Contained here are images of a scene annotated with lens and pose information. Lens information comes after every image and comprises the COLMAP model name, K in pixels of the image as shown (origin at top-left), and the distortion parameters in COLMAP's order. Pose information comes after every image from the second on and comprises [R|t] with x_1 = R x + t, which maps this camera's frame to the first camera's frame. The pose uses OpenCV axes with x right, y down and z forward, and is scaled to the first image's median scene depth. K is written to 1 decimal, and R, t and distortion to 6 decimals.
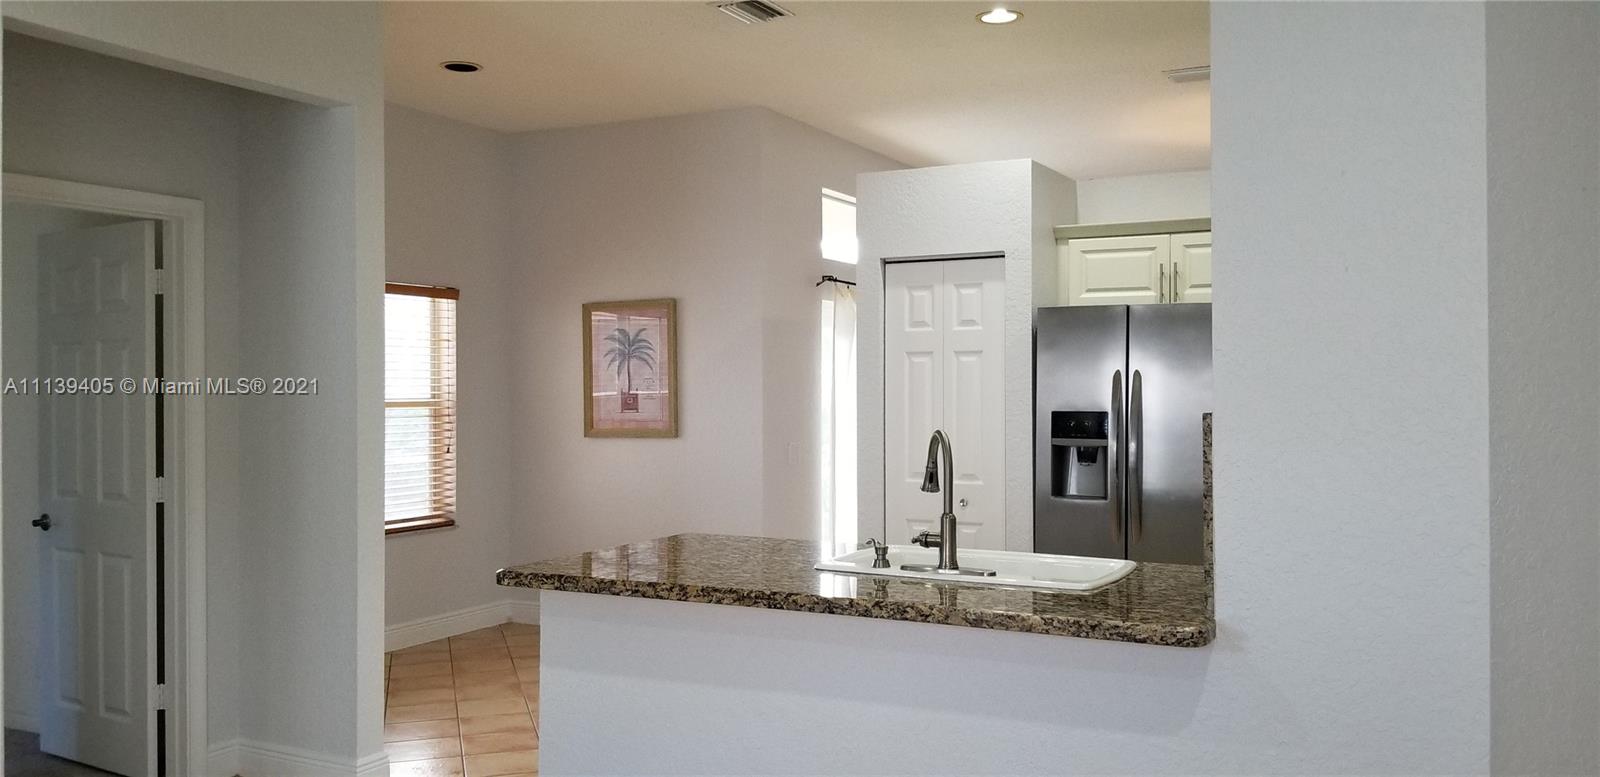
lens RADIAL K [[1250.5, 0, 818.3], [0, 1250.5, 394.4], [0, 0, 1]] dist [0.130631, -0.256737]
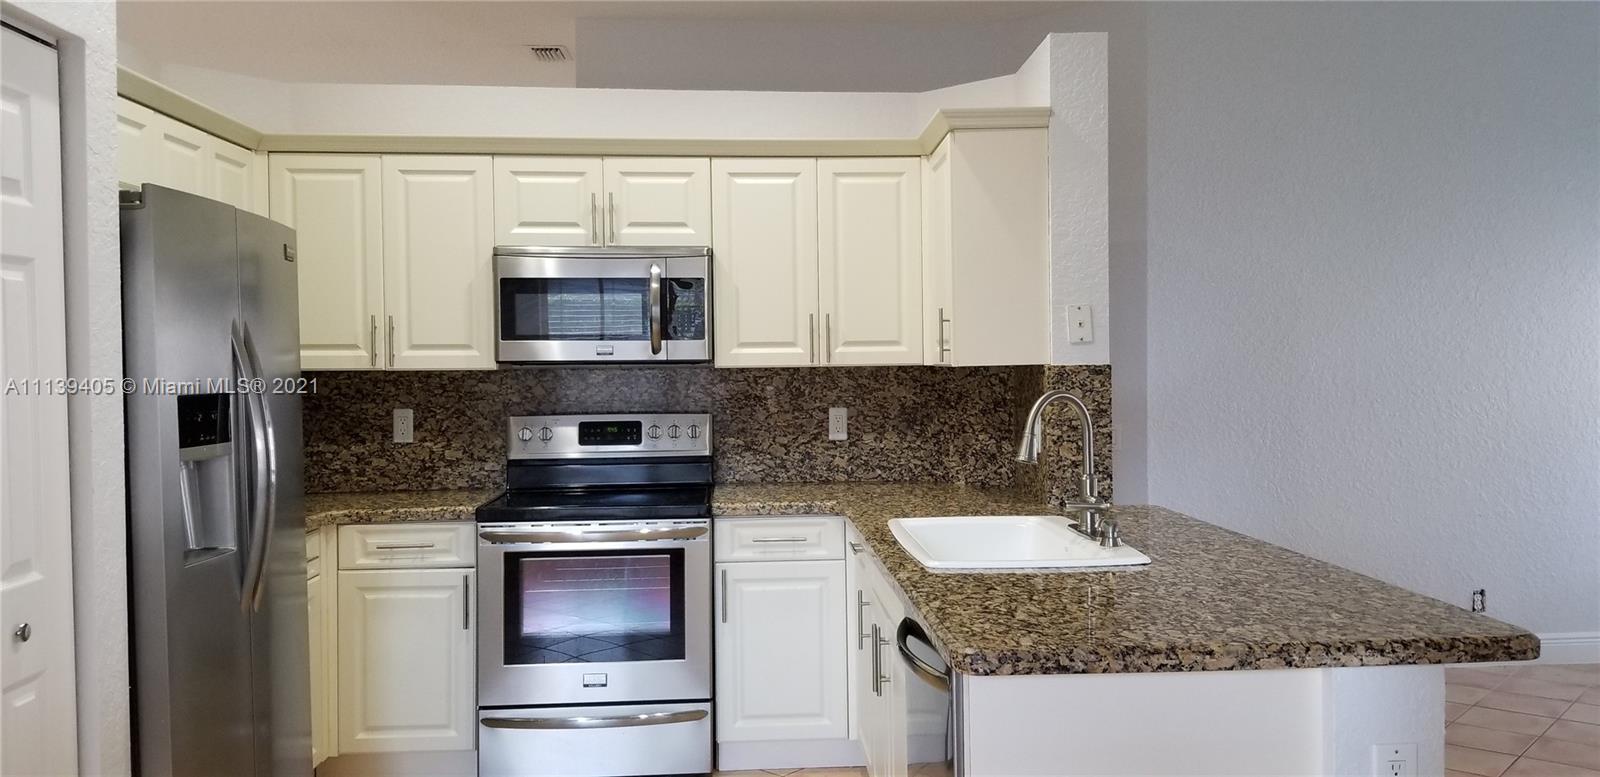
lens RADIAL K [[1248.0, 0, 835.6], [0, 1248.0, 378.6], [0, 0, 1]] dist [0.116198, -0.254901]
pose [[-0.539778, -0.007307, 0.841776, -0.427629], [0.013385, 0.999761, 0.017262, 0.001981], [-0.841701, 0.020585, -0.539551, 1.179855]]
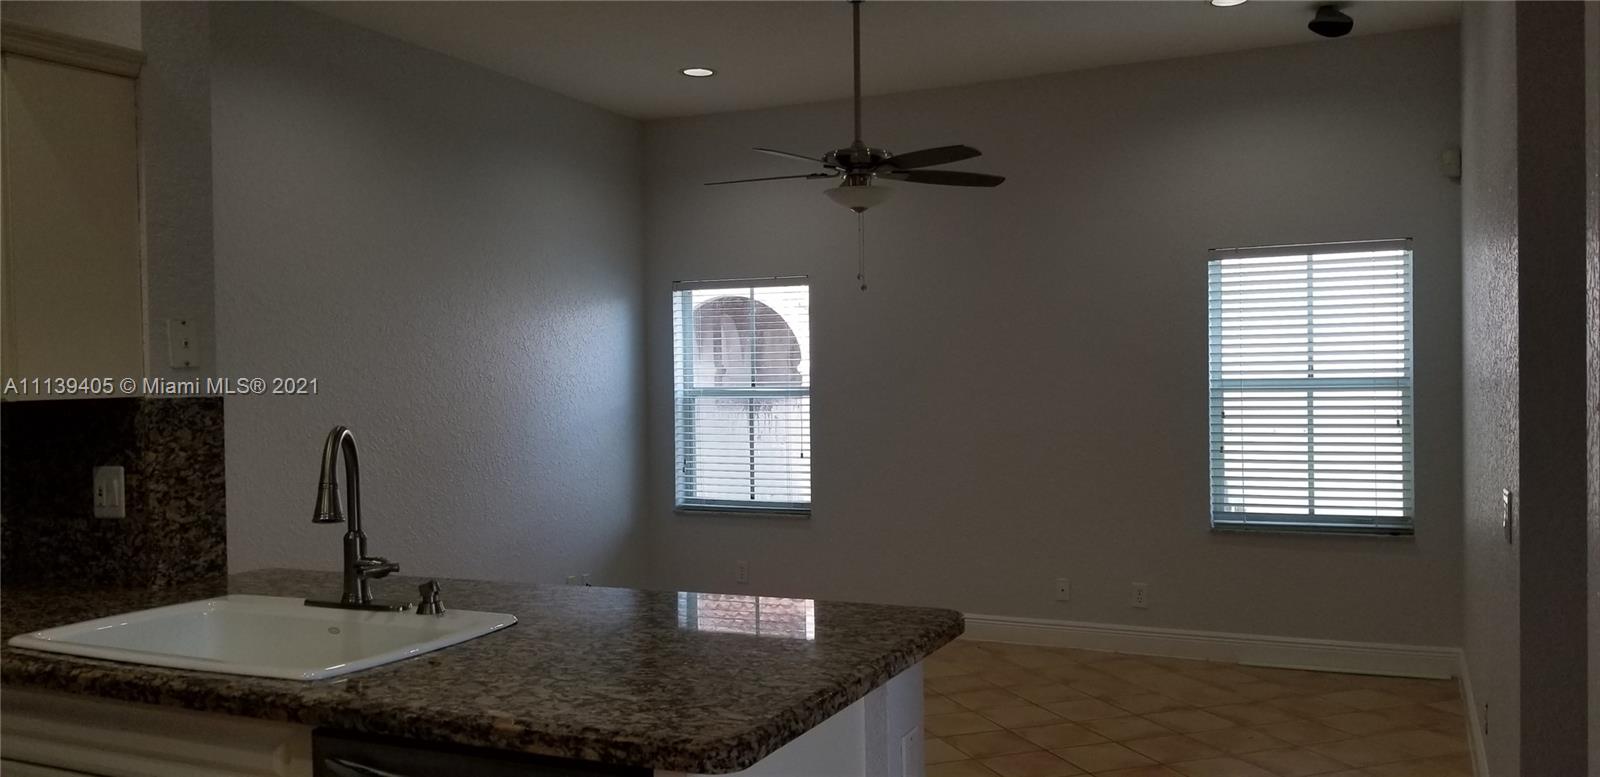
lens RADIAL K [[1243.3, 0, 822.9], [0, 1243.3, 388.6], [0, 0, 1]] dist [0.128614, -0.238535]
pose [[-0.998223, 0.016694, -0.057199, -0.103765], [0.016167, 0.999823, 0.009668, 0.004038], [0.057350, 0.008727, -0.998316, 1.251967]]
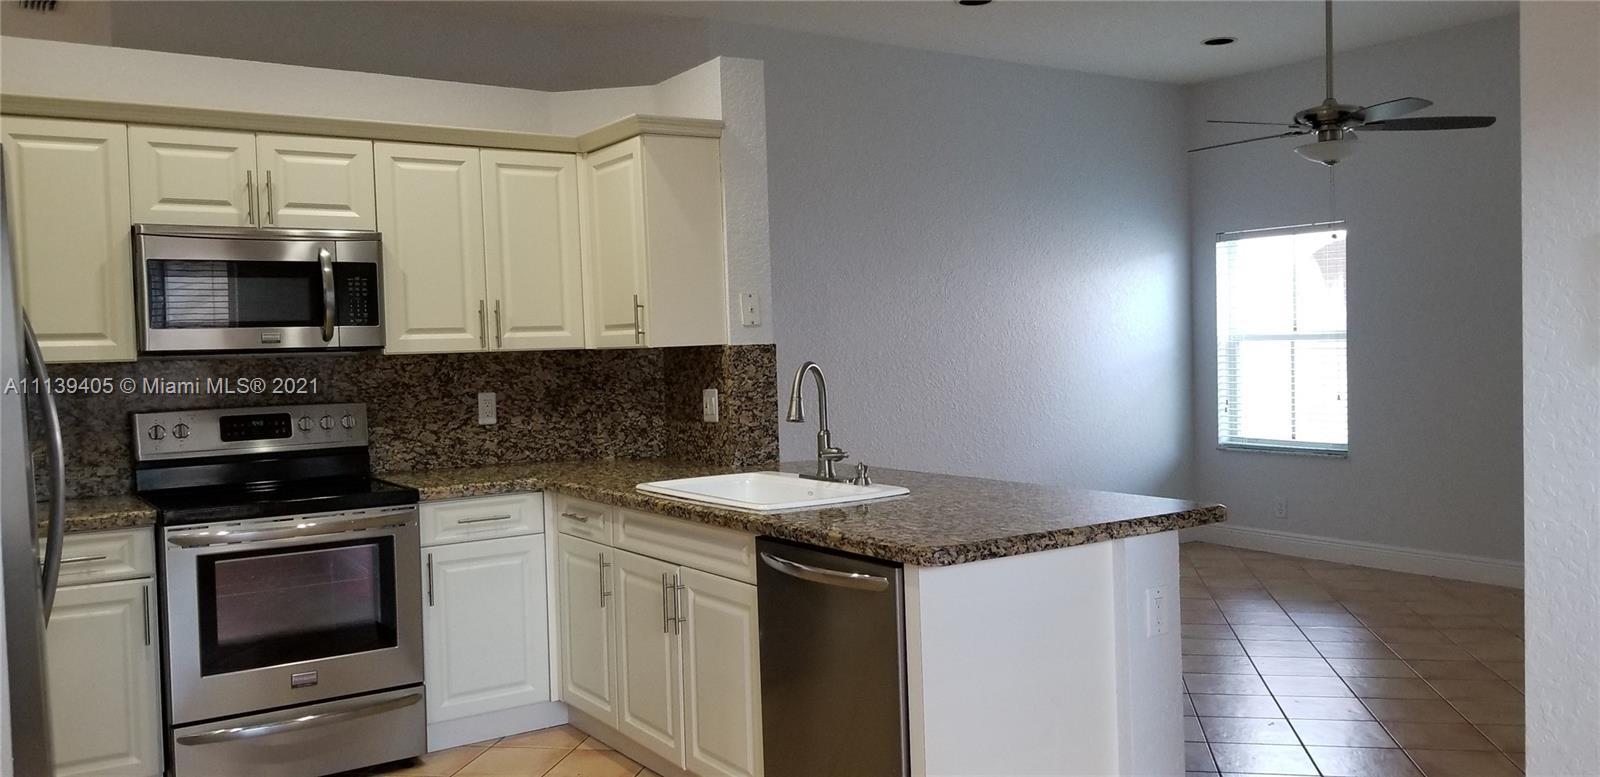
lens RADIAL K [[1243.5, 0, 825.3], [0, 1243.5, 384.9], [0, 0, 1]] dist [0.126026, -0.231507]
pose [[-0.890164, 0.011724, 0.455490, -0.305205], [0.031271, 0.998884, 0.035402, 0.008351], [-0.454567, 0.045757, -0.889537, 1.424693]]
